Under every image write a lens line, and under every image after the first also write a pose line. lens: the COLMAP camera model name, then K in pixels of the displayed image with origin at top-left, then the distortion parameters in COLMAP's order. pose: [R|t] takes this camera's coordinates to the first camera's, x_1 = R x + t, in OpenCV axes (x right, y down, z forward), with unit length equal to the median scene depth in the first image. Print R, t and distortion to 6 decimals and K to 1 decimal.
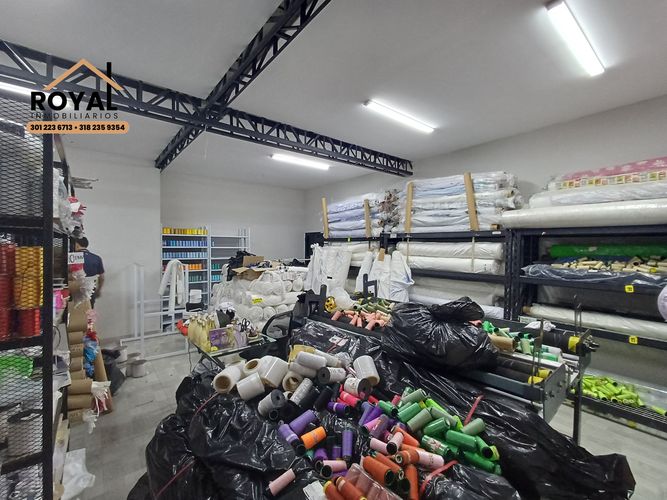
lens RADIAL K [[301.6, 0, 326.9], [0, 301.6, 250.5], [0, 0, 1]] dist [0.024905, -0.000024]
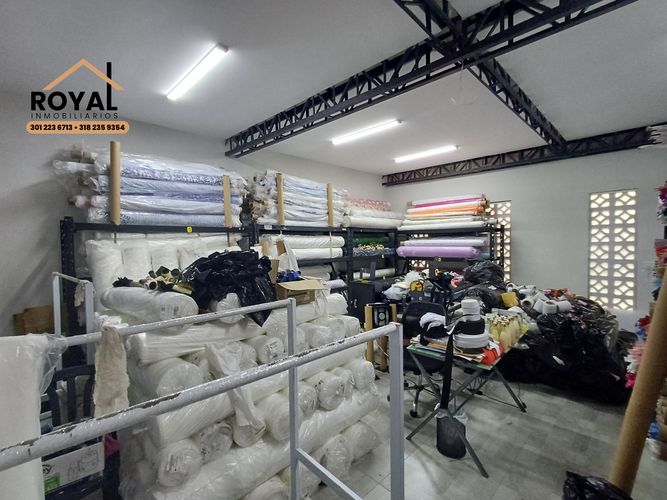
lens RADIAL K [[303.3, 0, 341.3], [0, 303.3, 252.7], [0, 0, 1]] dist [0.001198, 0.000109]
pose [[-0.138479, -0.031518, 0.989864, -0.845889], [0.034648, 0.998727, 0.036648, 0.000489], [-0.989759, 0.039371, -0.137211, 1.111704]]
